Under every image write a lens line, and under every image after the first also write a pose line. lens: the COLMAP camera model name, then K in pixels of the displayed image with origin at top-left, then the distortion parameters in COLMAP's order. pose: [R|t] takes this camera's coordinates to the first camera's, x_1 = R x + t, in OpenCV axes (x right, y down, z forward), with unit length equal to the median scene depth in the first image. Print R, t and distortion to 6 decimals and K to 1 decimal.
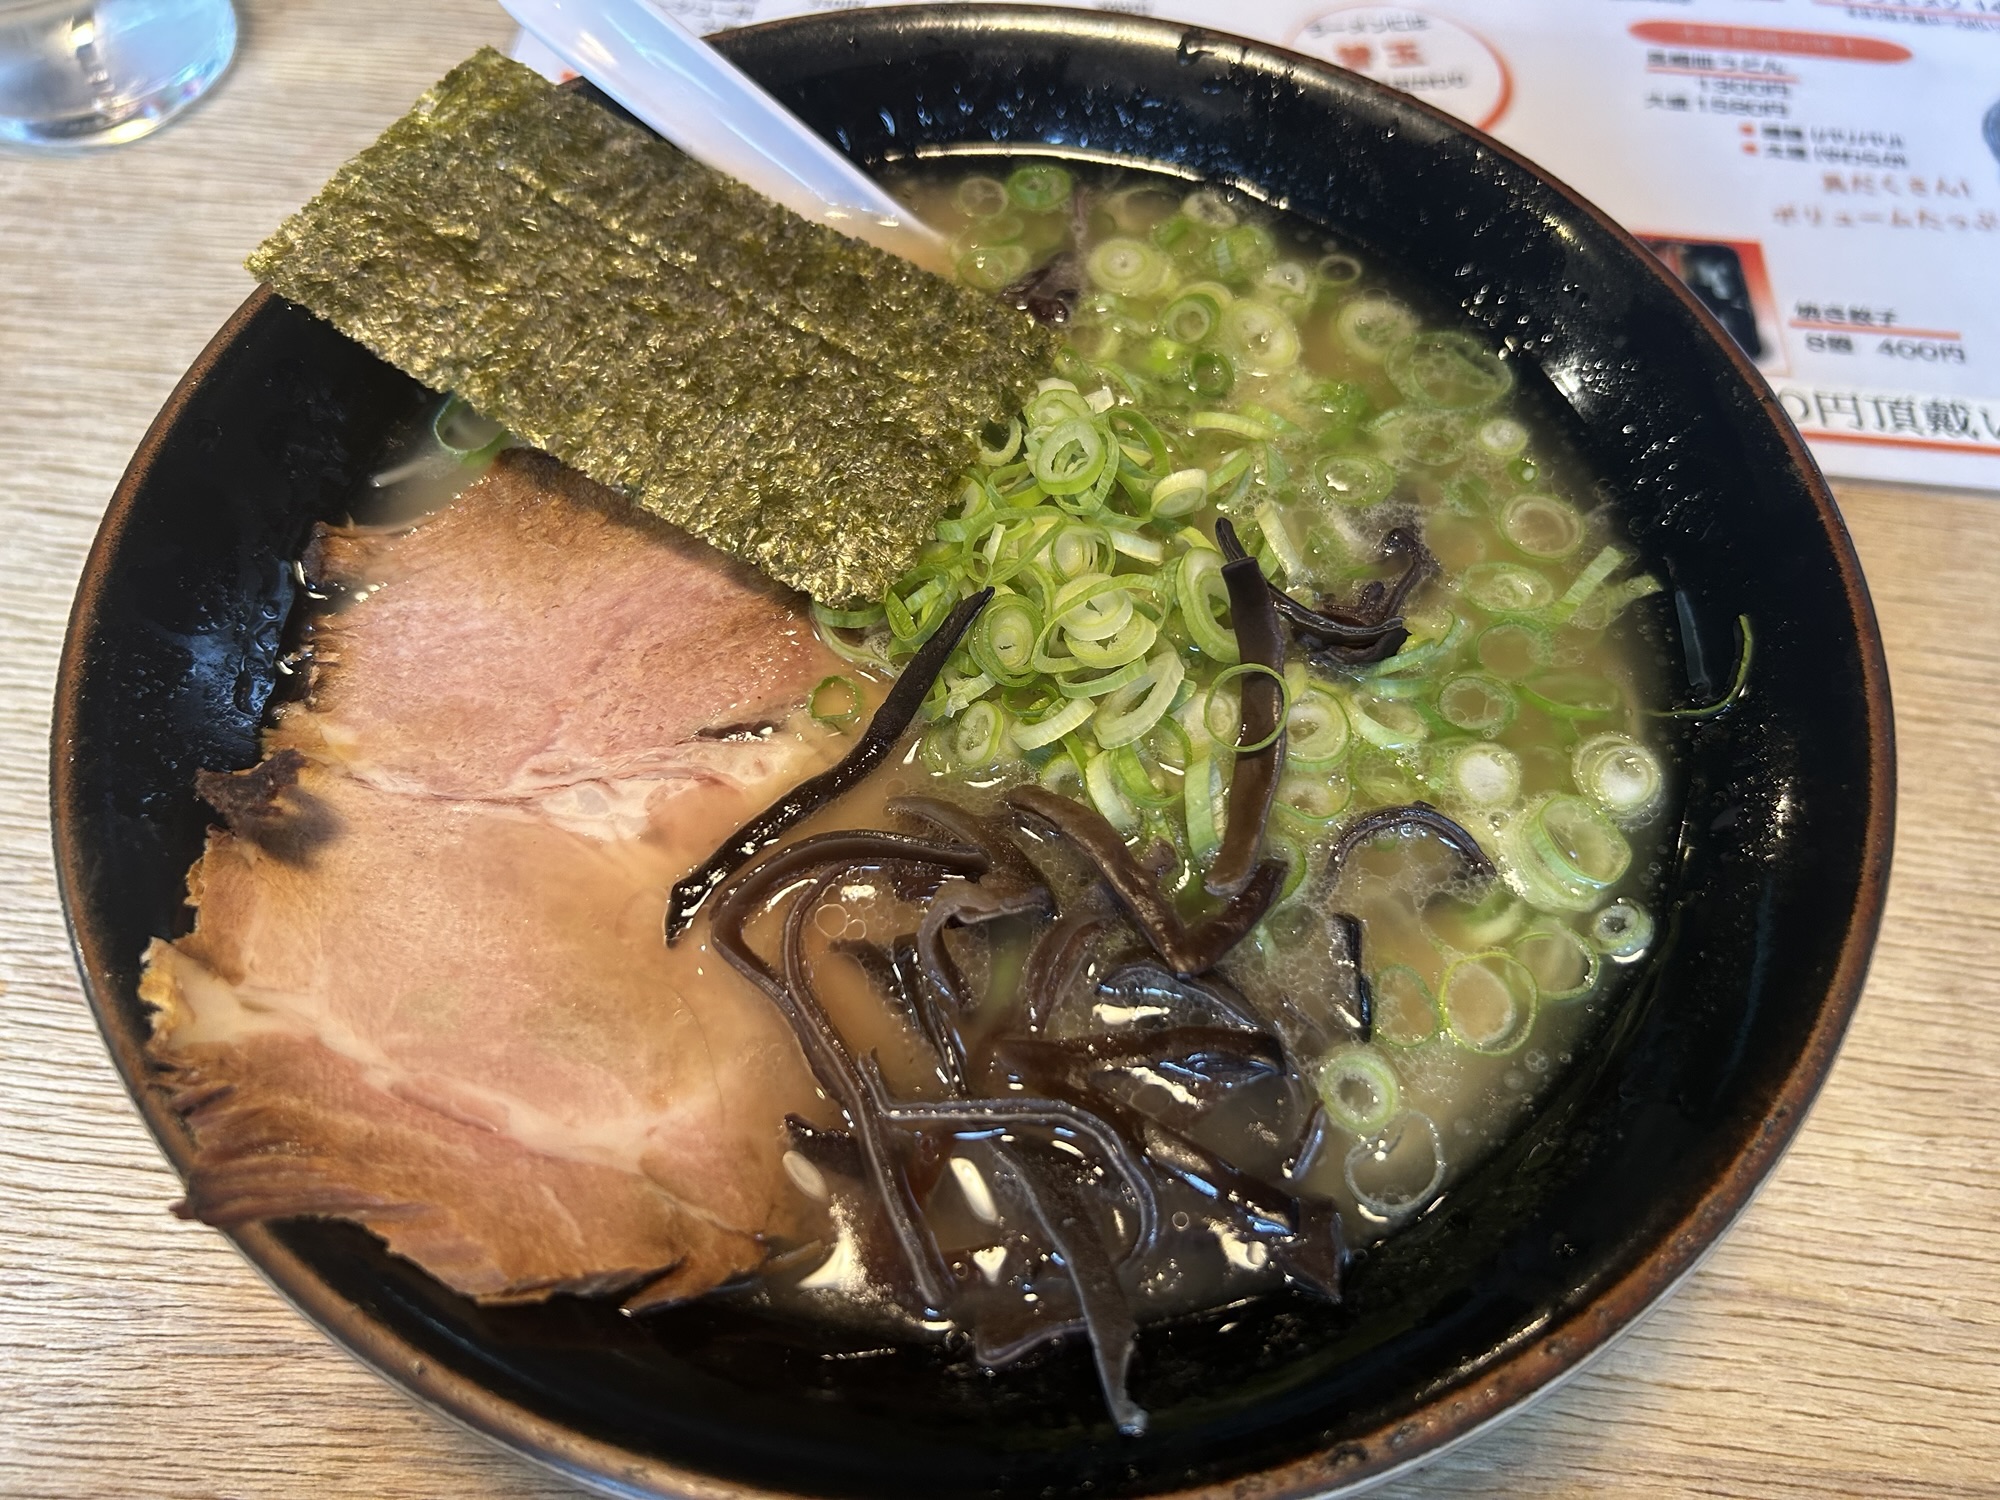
lens RADIAL K [[1553.9, 0, 1000.0], [0, 1553.9, 750.0], [0, 0, 1]] dist [-0.019426, -0.002959]
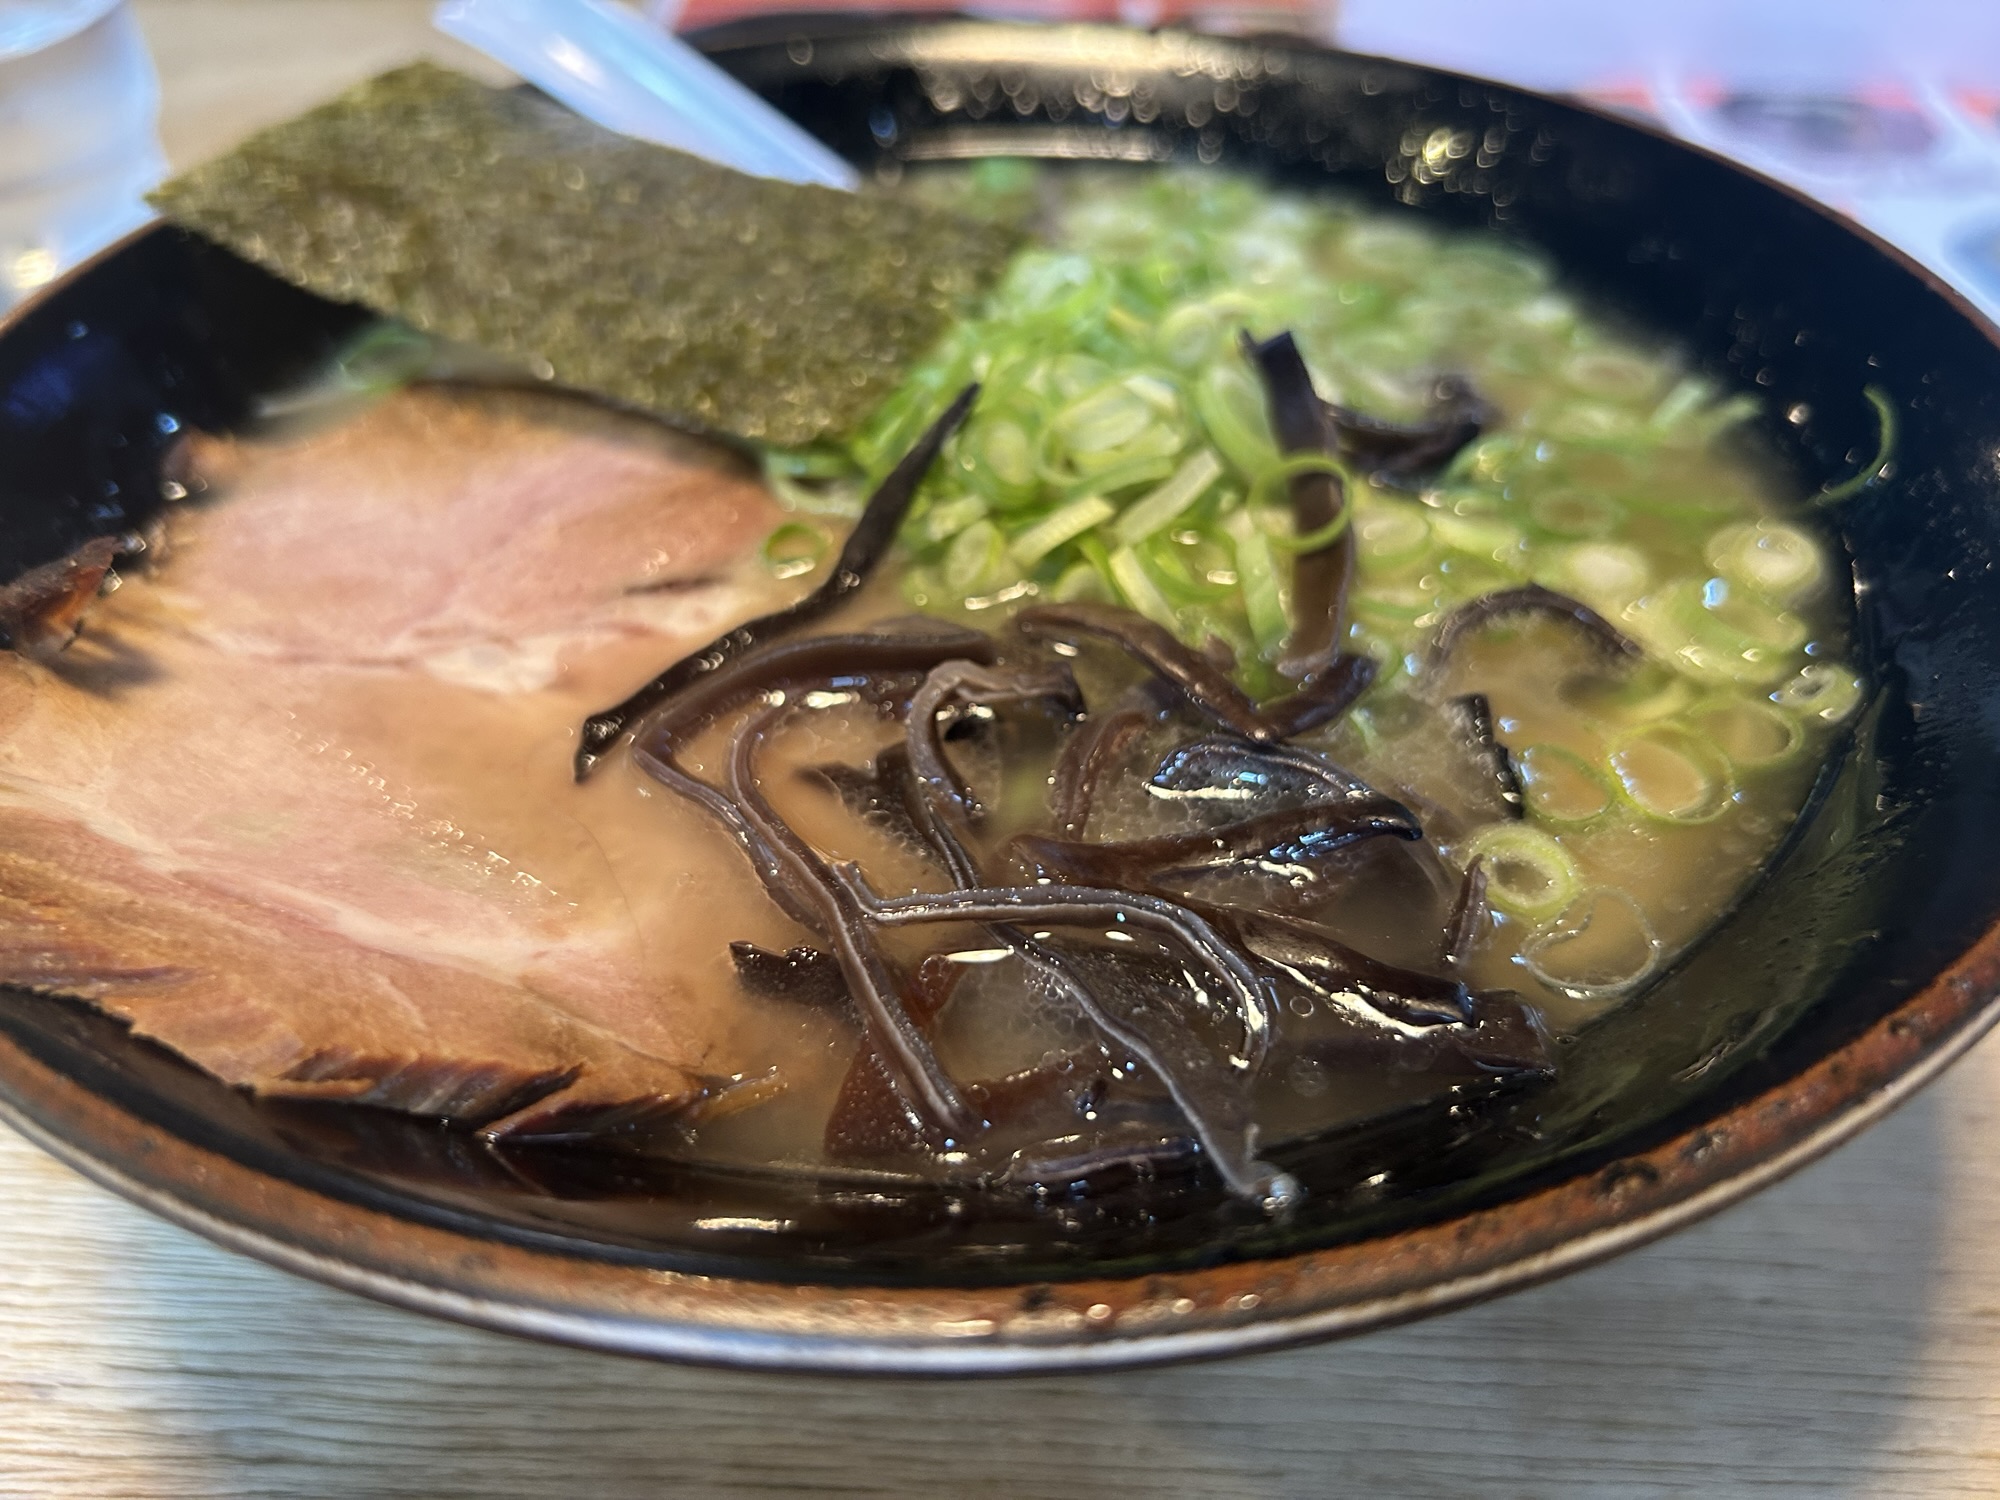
lens RADIAL K [[1605.6, 0, 1000.0], [0, 1605.6, 750.0], [0, 0, 1]] dist [-0.086959, 0.069730]
pose [[0.998093, -0.059411, 0.016768, -0.020578], [0.061673, 0.947869, -0.312635, 0.357353], [0.002680, 0.313073, 0.949725, 0.256273]]
